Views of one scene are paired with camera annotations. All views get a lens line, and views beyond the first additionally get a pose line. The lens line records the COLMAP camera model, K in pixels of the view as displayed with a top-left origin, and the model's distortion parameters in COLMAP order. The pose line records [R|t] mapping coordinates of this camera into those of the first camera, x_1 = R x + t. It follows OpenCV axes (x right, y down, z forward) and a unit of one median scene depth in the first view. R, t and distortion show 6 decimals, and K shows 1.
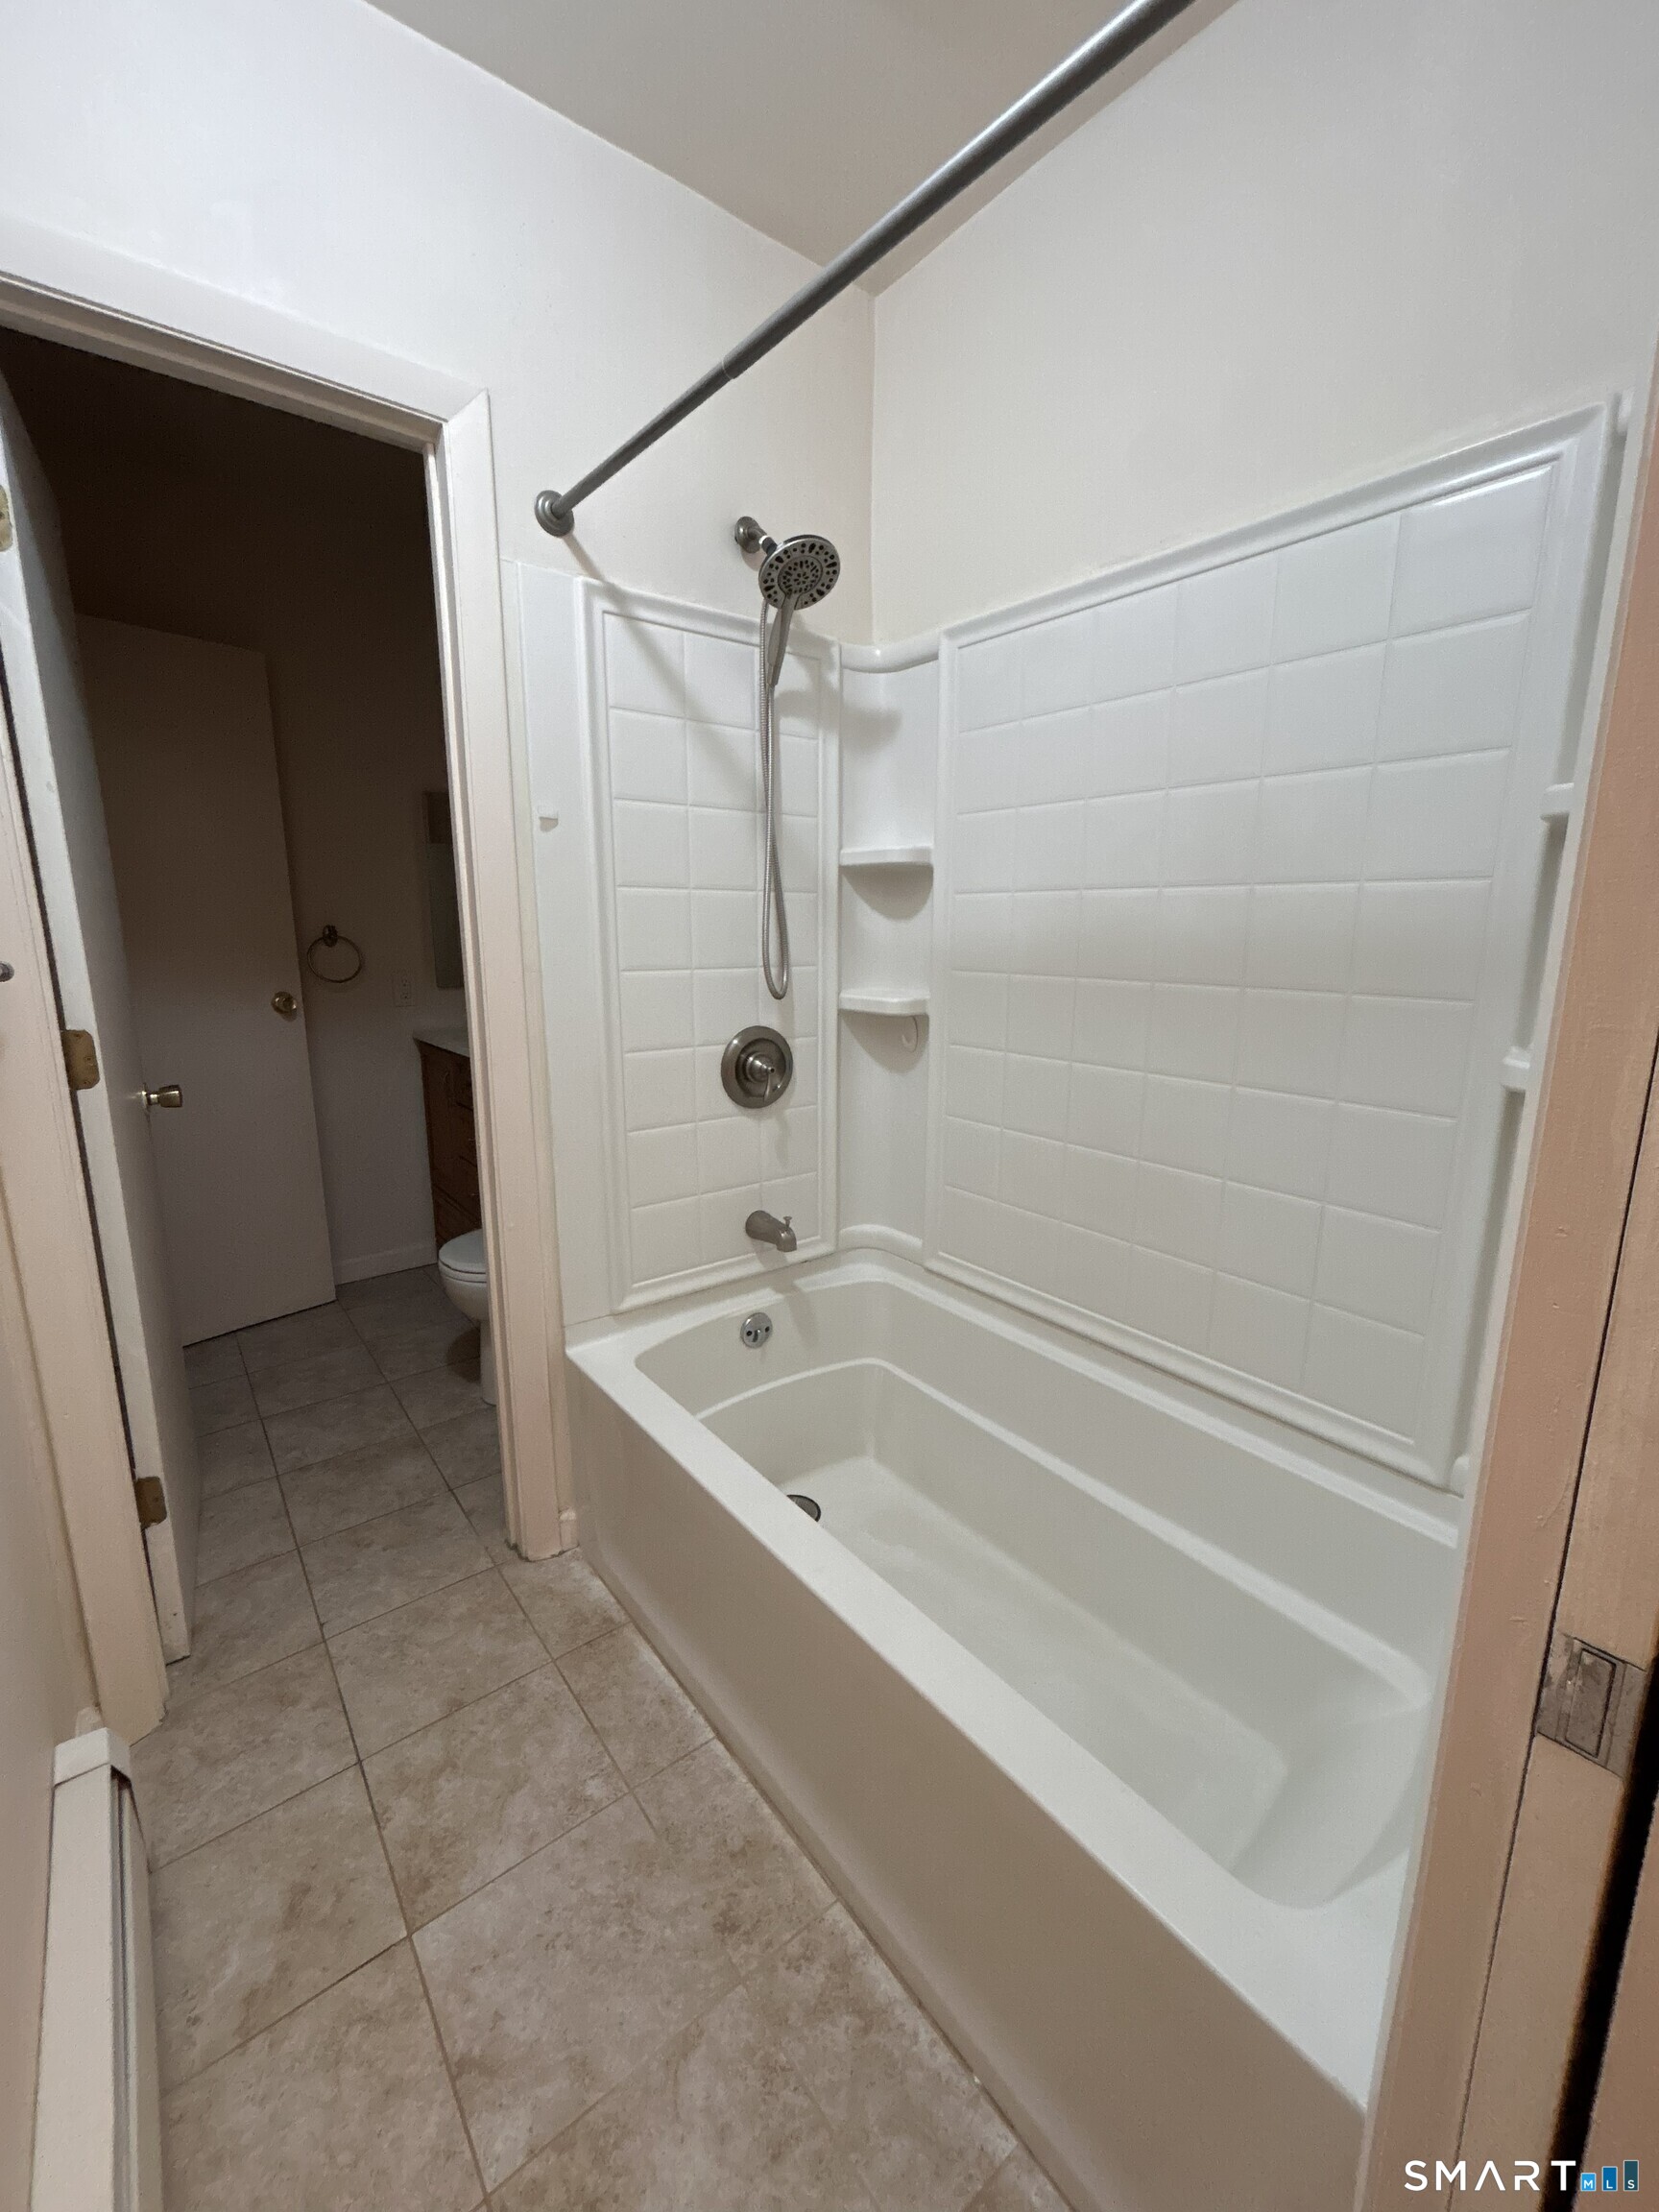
lens RADIAL K [[889.9, 0, 823.8], [0, 889.9, 1103.3], [0, 0, 1]] dist [-0.002113, 0.001037]
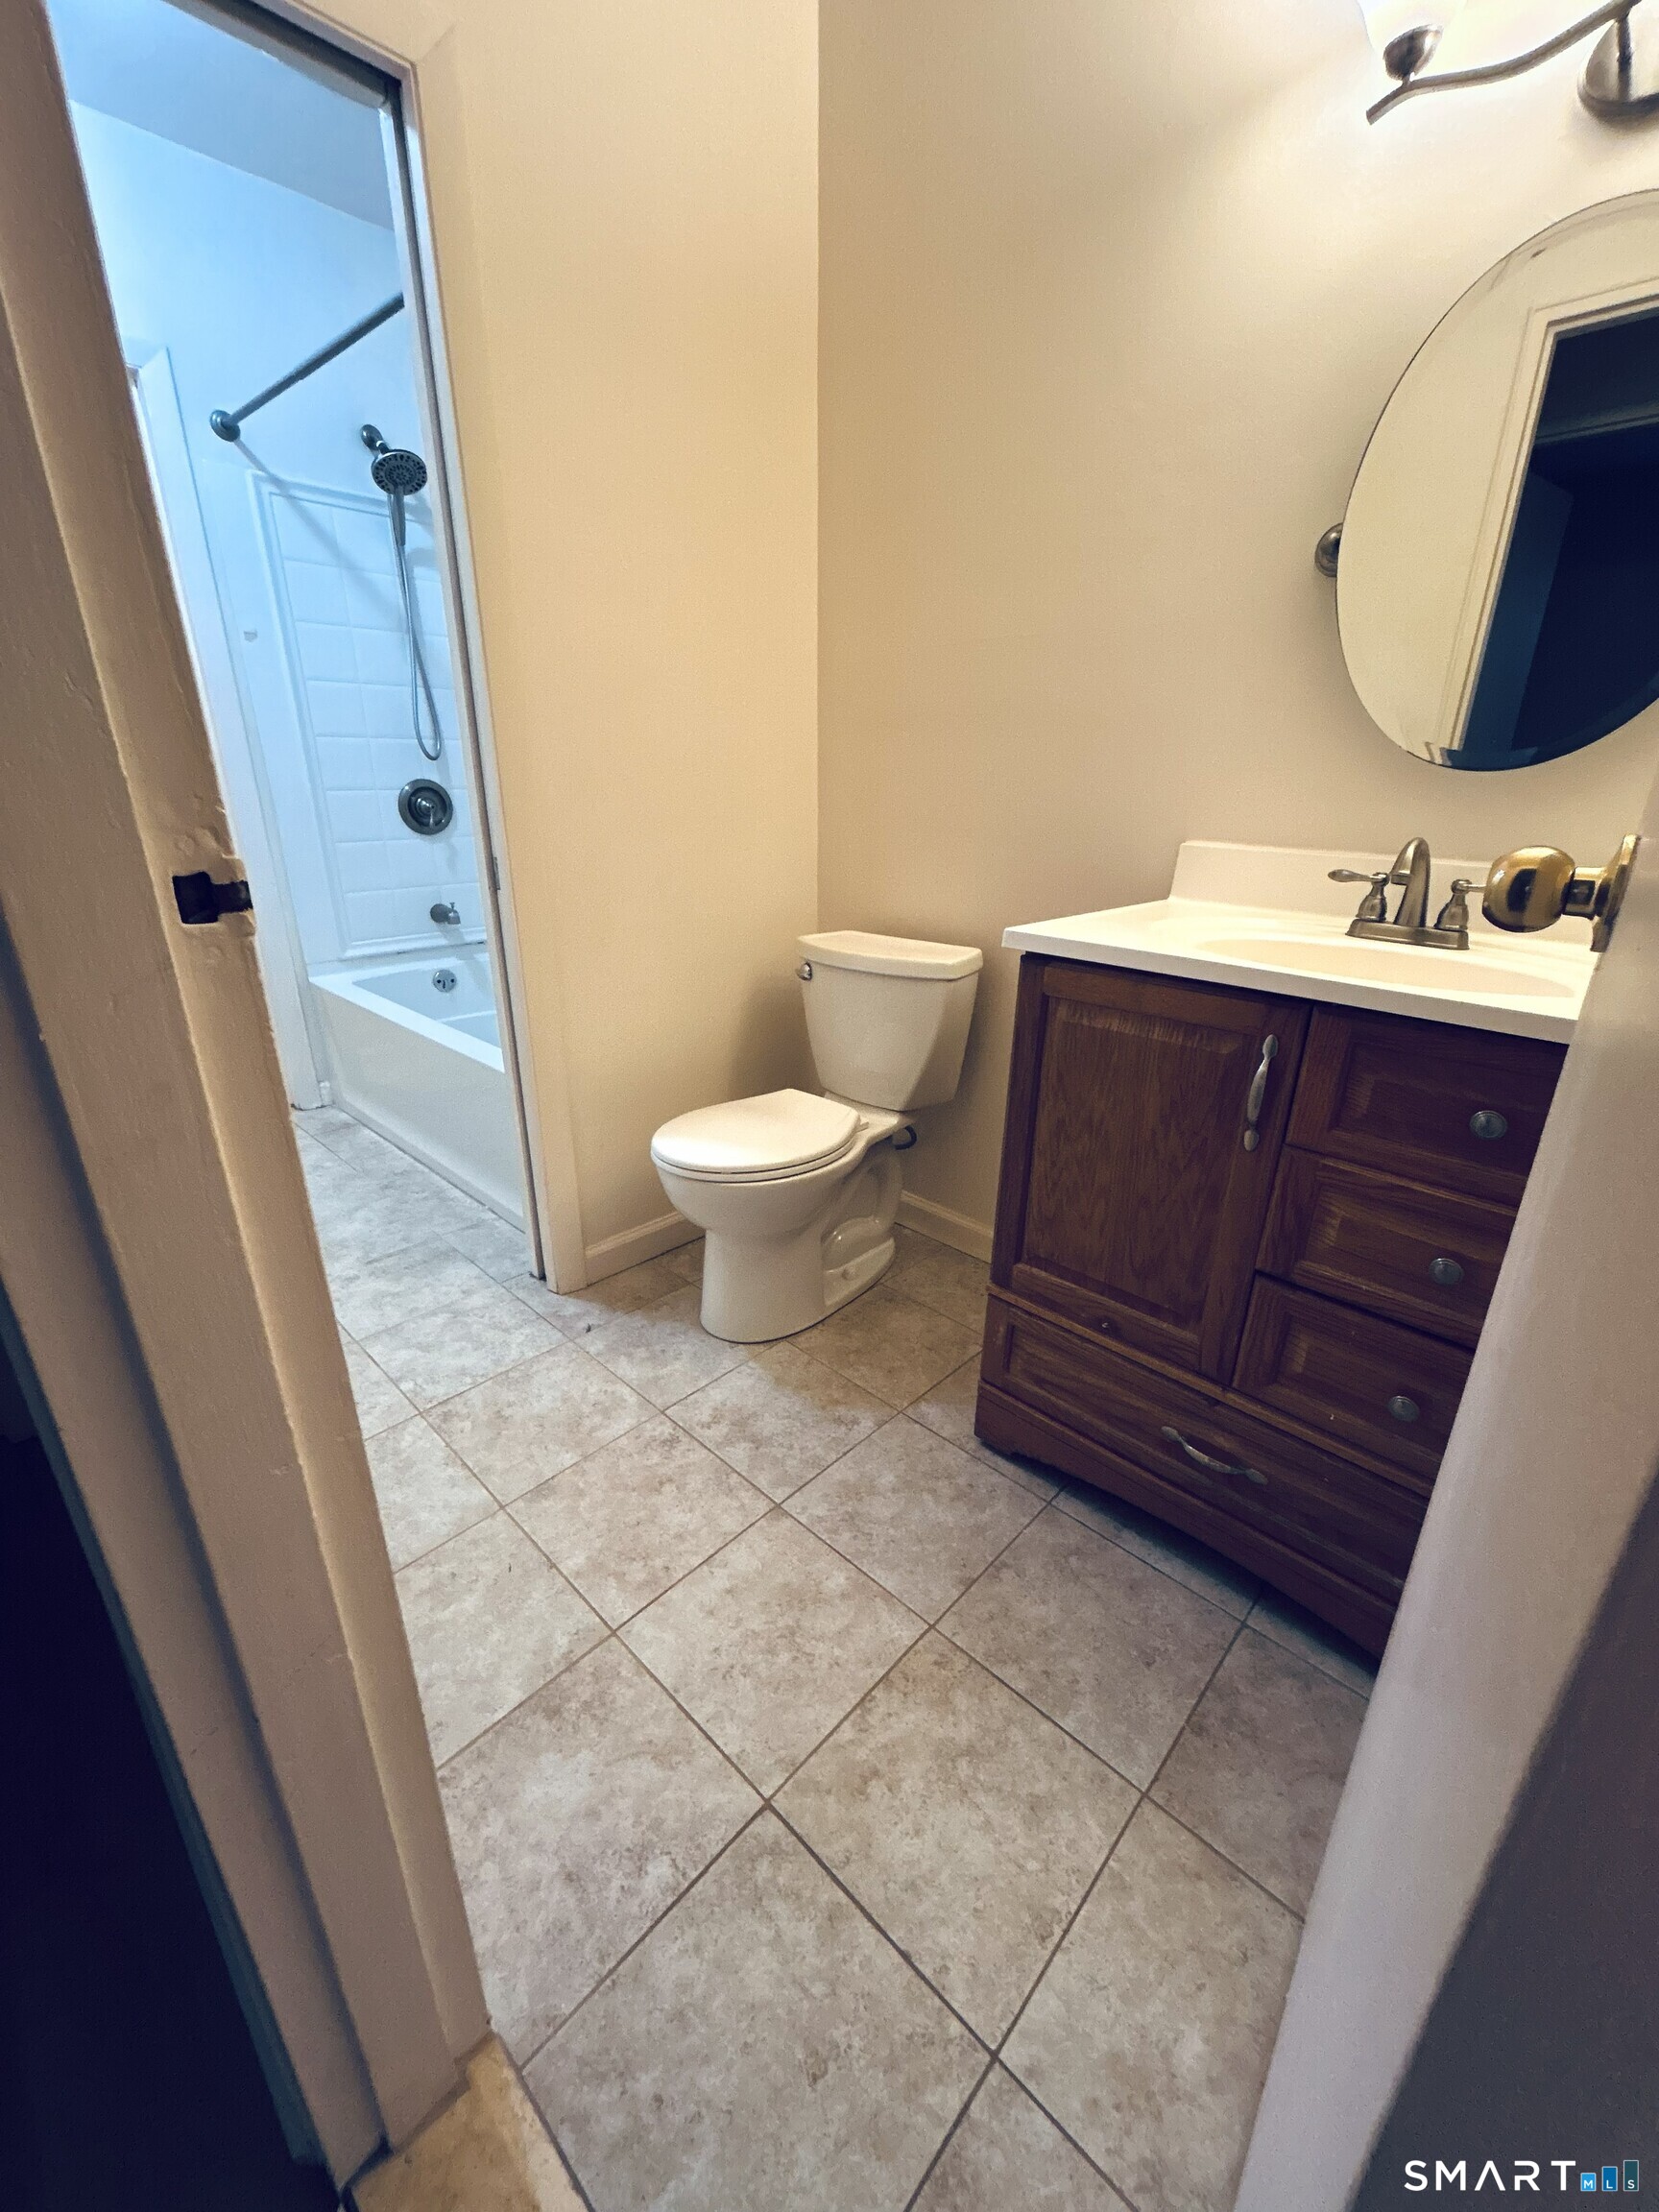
lens RADIAL K [[889.9, 0, 833.9], [0, 889.9, 1104.7], [0, 0, 1]] dist [-0.002113, 0.001037]
pose [[0.988785, -0.046647, 0.141875, 0.585710], [0.022857, 0.986045, 0.164901, 0.352806], [-0.147587, -0.159809, 0.976053, -1.081235]]
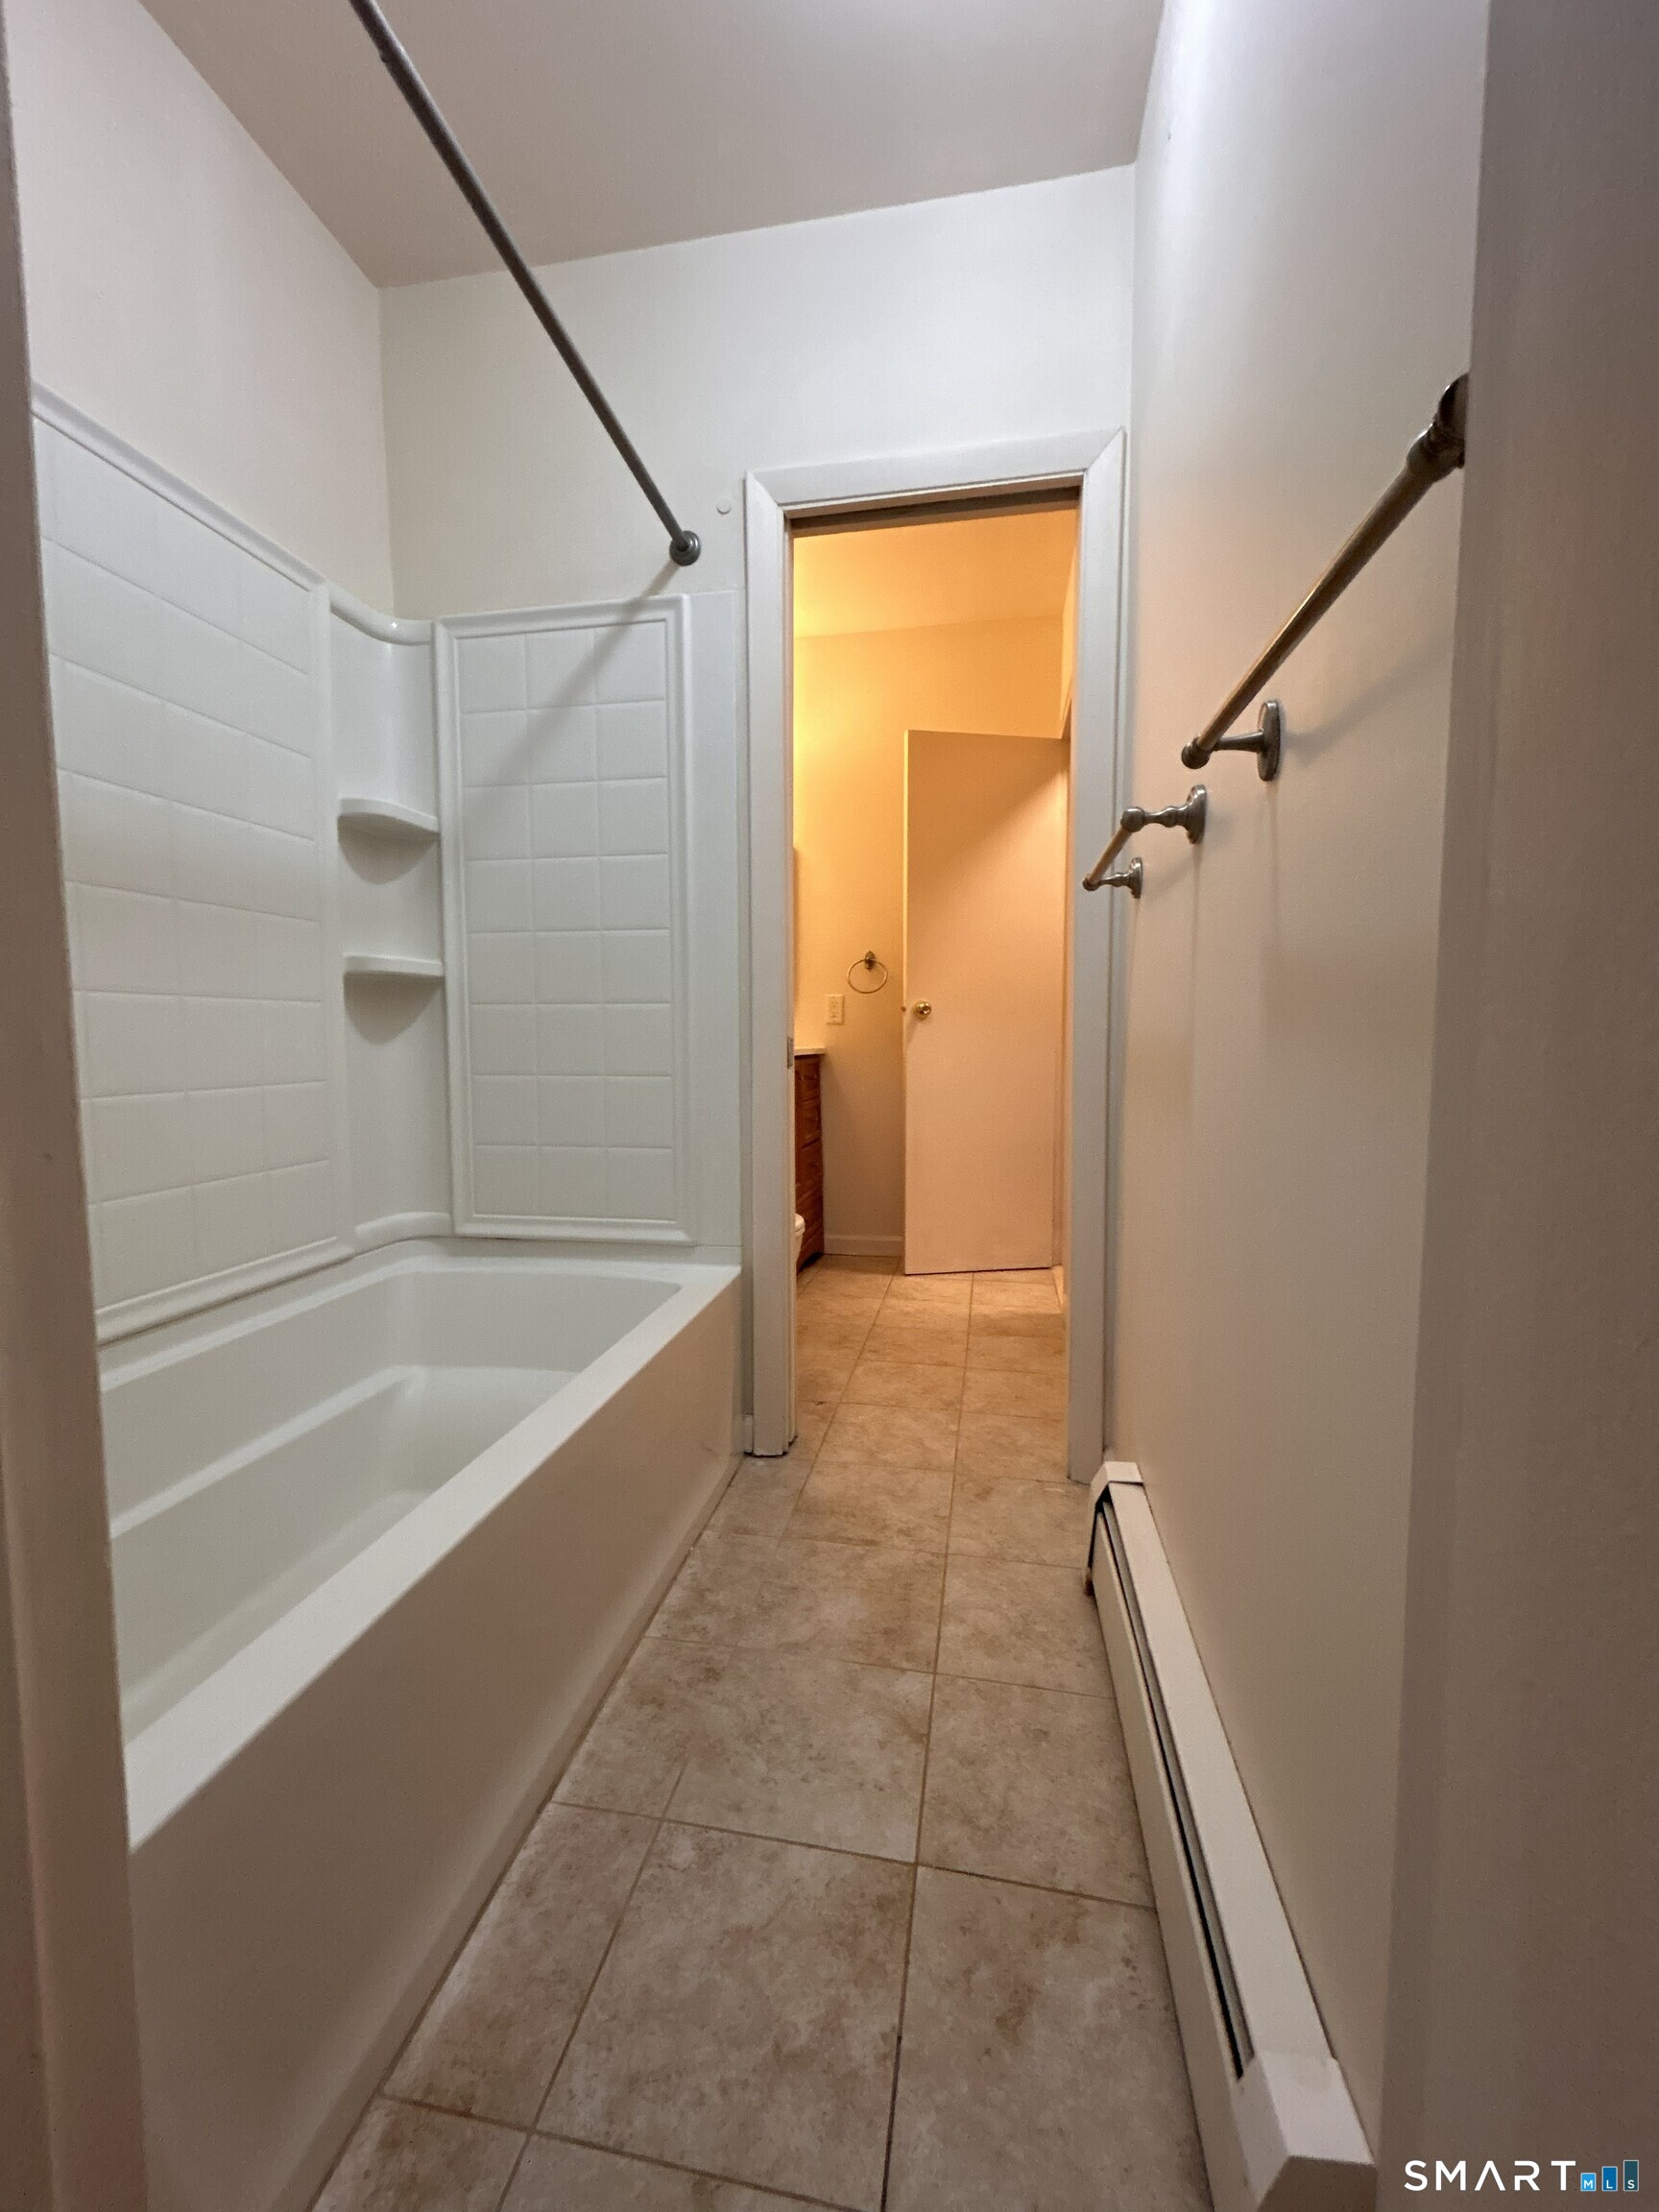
lens RADIAL K [[889.9, 0, 832.2], [0, 889.9, 1111.5], [0, 0, 1]] dist [-0.002113, 0.001037]
pose [[-0.663801, -0.074497, 0.744190, -0.896877], [0.147165, 0.962564, 0.227626, -0.014403], [-0.733288, 0.260616, -0.627987, 1.253773]]
